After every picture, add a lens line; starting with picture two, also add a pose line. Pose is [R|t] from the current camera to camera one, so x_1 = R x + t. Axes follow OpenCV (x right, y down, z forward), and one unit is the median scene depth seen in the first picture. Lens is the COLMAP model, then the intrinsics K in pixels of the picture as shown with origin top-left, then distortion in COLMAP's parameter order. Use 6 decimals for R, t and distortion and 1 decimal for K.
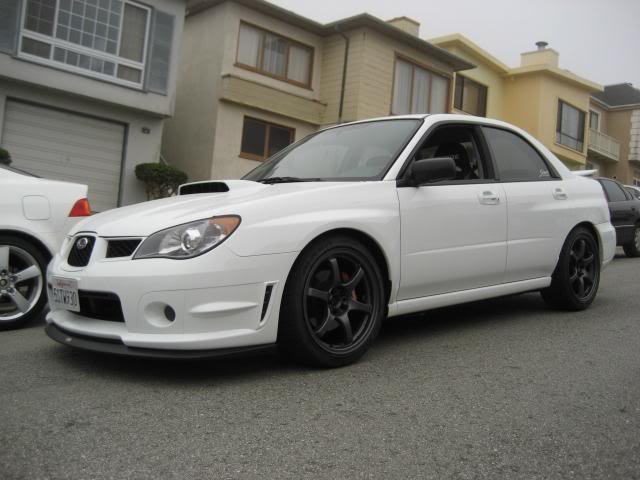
lens RADIAL K [[680.8, 0, 320.0], [0, 680.8, 240.0], [0, 0, 1]] dist [-0.109835, 0.117589]
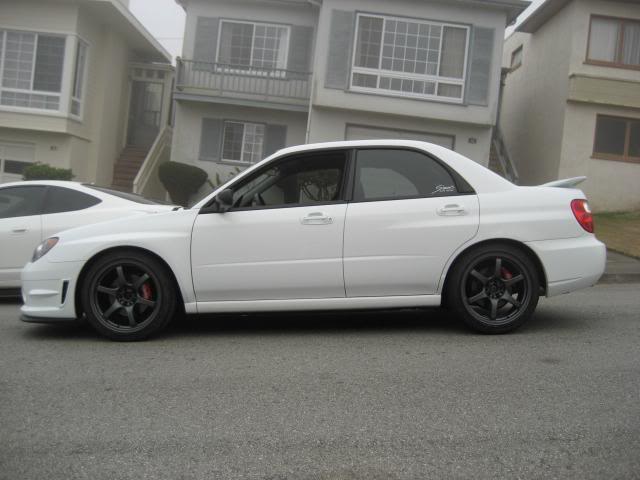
lens RADIAL K [[680.8, 0, 320.0], [0, 680.8, 240.0], [0, 0, 1]] dist [-0.109835, 0.117589]
pose [[0.733793, 0.014883, -0.679211, 0.334184], [-0.012994, 0.999885, 0.007872, -0.011794], [0.679249, 0.003049, 0.733901, 0.059150]]
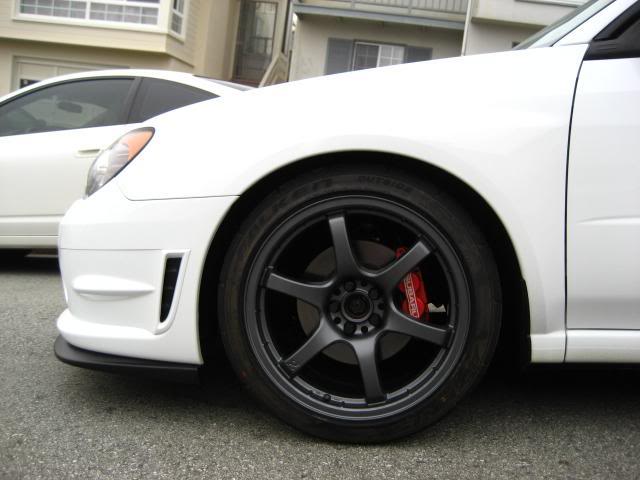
lens RADIAL K [[680.8, 0, 320.0], [0, 680.8, 240.0], [0, 0, 1]] dist [-0.109835, 0.117589]
pose [[0.636494, 0.082318, -0.766876, 0.094516], [-0.035676, 0.996366, 0.077342, 0.002004], [0.770456, -0.021869, 0.637118, 0.176351]]
